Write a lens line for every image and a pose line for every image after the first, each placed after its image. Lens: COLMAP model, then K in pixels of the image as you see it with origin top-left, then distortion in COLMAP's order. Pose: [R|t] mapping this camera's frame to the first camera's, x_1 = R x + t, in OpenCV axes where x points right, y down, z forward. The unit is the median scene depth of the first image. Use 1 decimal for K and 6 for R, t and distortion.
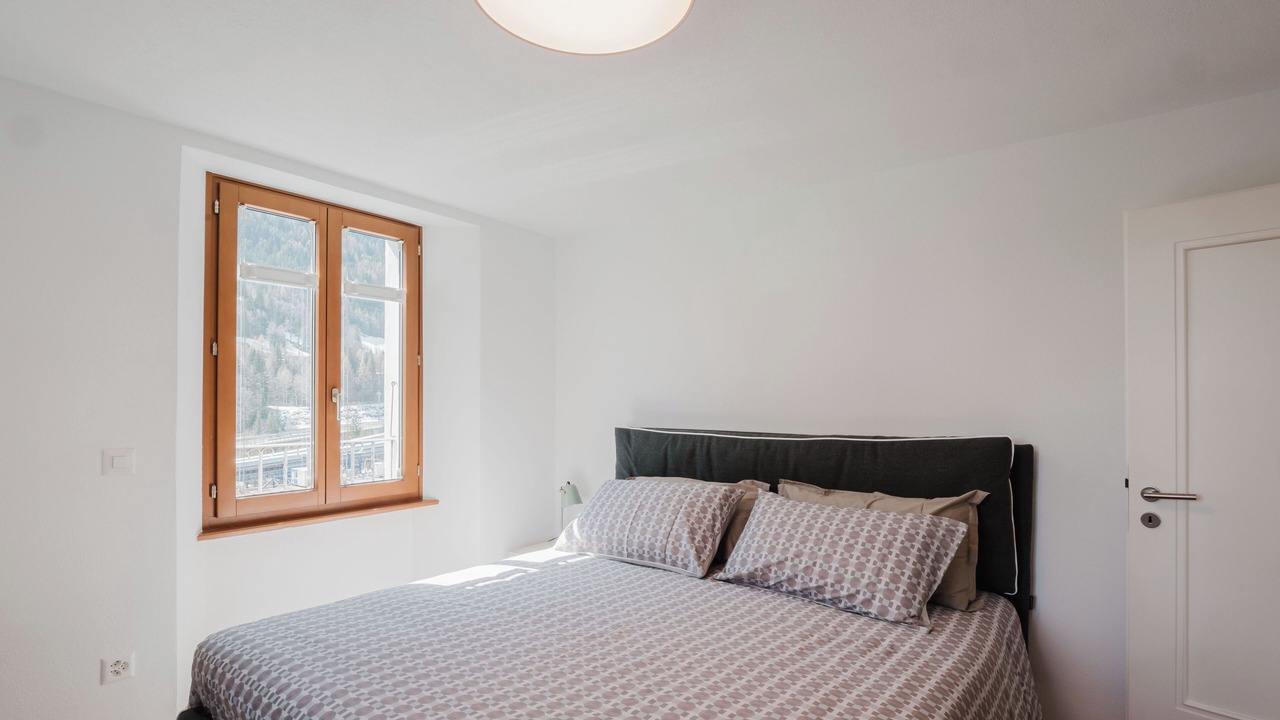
lens RADIAL K [[626.8, 0, 652.4], [0, 626.8, 394.9], [0, 0, 1]] dist [-0.005606, -0.008037]
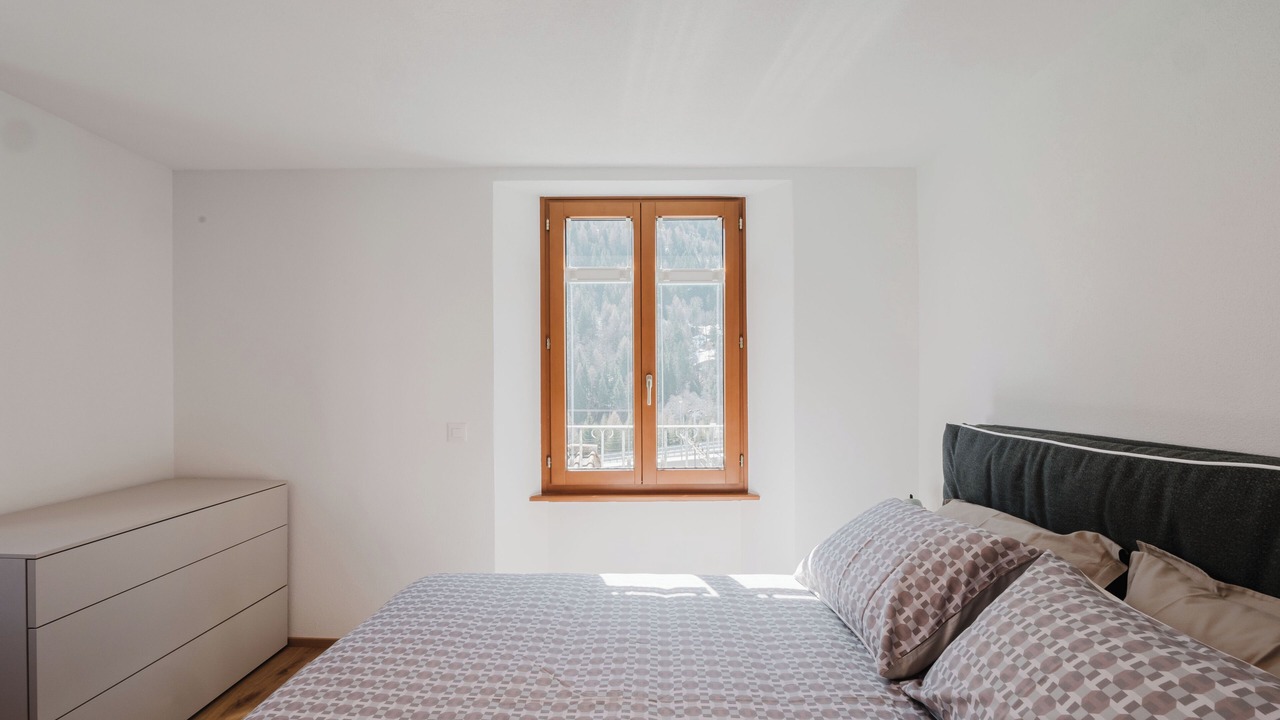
lens RADIAL K [[635.3, 0, 640.1], [0, 635.3, 394.4], [0, 0, 1]] dist [-0.005612, -0.001935]
pose [[0.588384, 0.002862, -0.808576, 0.373686], [0.012182, 0.999849, 0.012403, 0.009873], [0.808490, -0.017148, 0.588260, 0.403783]]
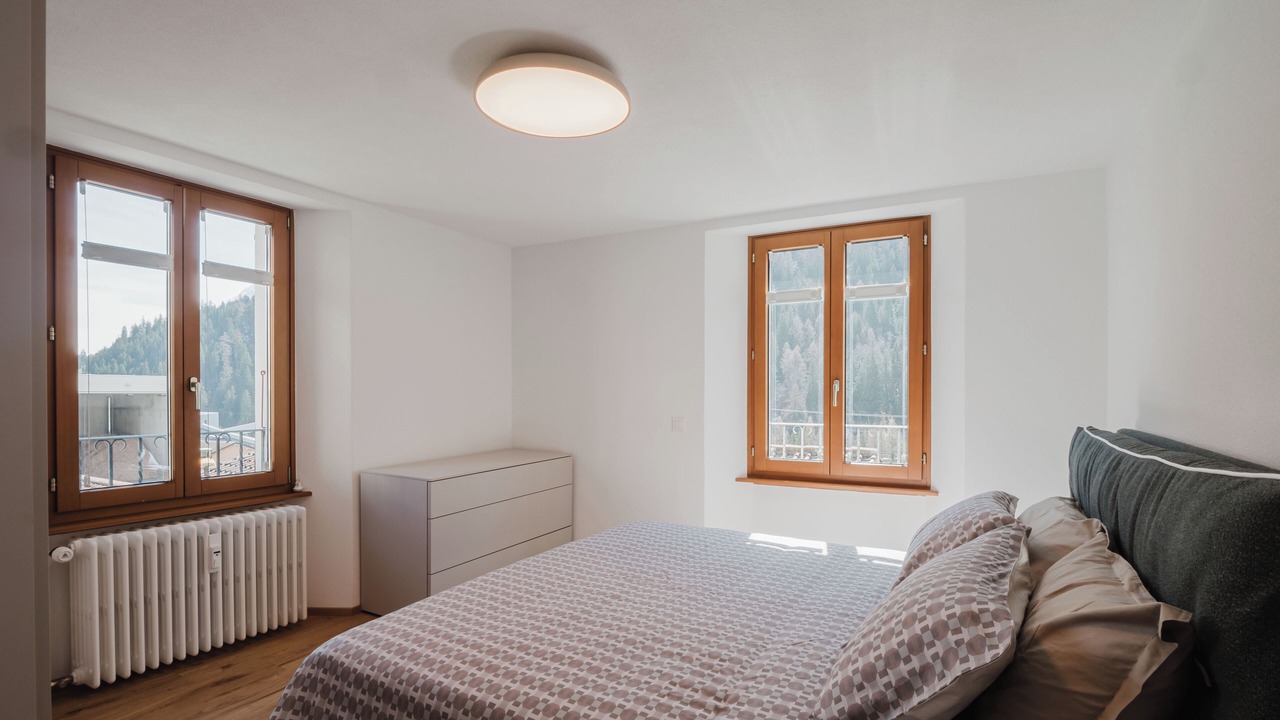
lens RADIAL K [[635.3, 0, 640.1], [0, 635.3, 394.4], [0, 0, 1]] dist [-0.005612, -0.001935]
pose [[0.127900, 0.001153, -0.991786, 0.723151], [0.006331, 0.999978, 0.001979, 0.014063], [0.991767, -0.006532, 0.127890, 0.517281]]
